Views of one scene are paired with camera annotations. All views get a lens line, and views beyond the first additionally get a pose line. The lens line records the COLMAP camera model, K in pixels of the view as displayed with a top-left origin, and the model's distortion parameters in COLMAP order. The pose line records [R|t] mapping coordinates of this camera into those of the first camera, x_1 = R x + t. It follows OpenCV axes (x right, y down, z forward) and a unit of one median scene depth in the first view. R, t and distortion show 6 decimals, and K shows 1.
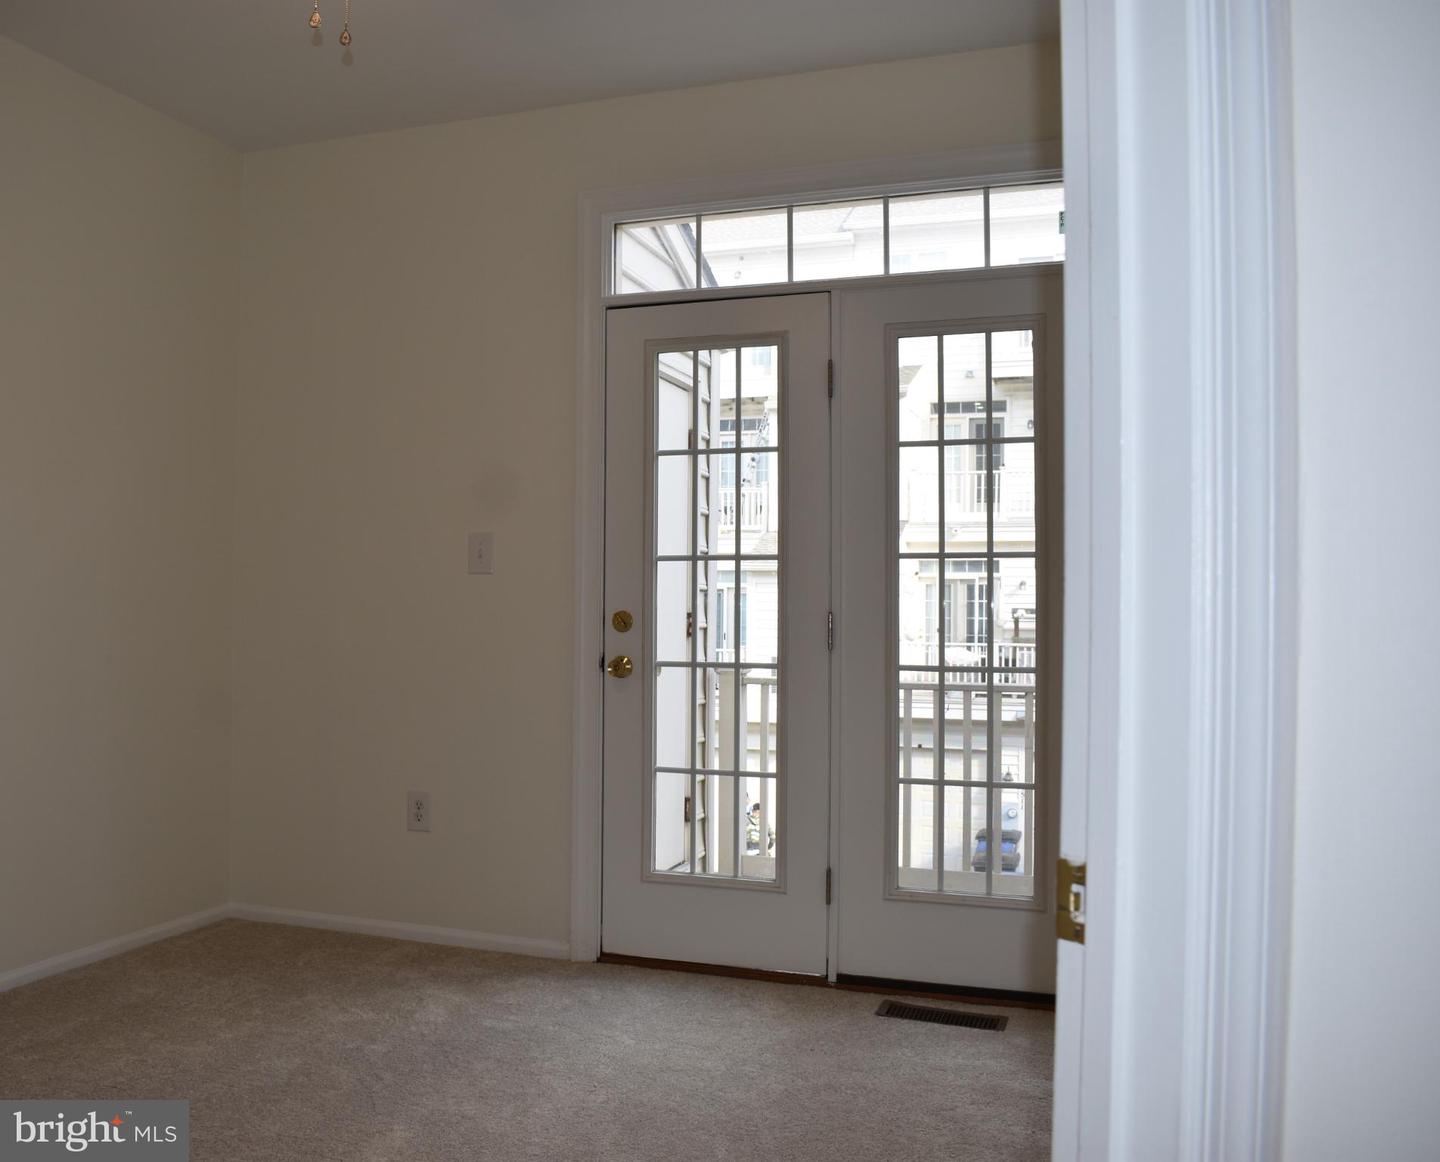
lens RADIAL K [[1360.0, 0, 720.0], [0, 1360.0, 581.0], [0, 0, 1]] dist [-0.108034, -0.001451]
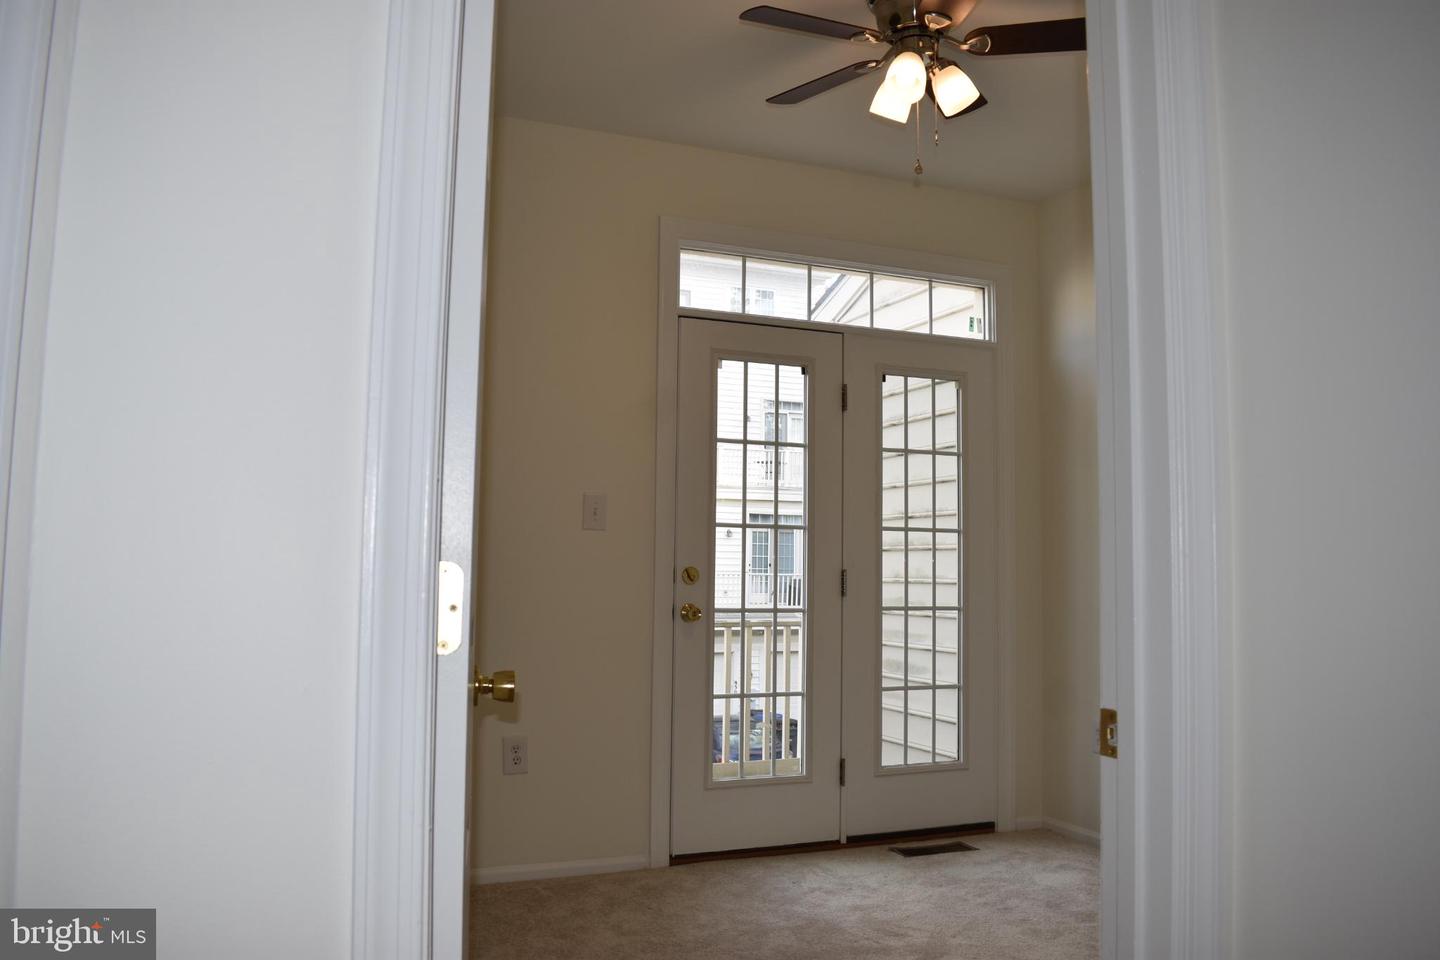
lens RADIAL K [[1122.1, 0, 720.0], [0, 1122.1, 480.0], [0, 0, 1]] dist [-0.096368, 0.004077]
pose [[0.723853, 0.055278, 0.687737, -0.746522], [-0.018817, 0.997996, -0.060411, 0.004582], [-0.689698, 0.030787, 0.723442, 0.258221]]
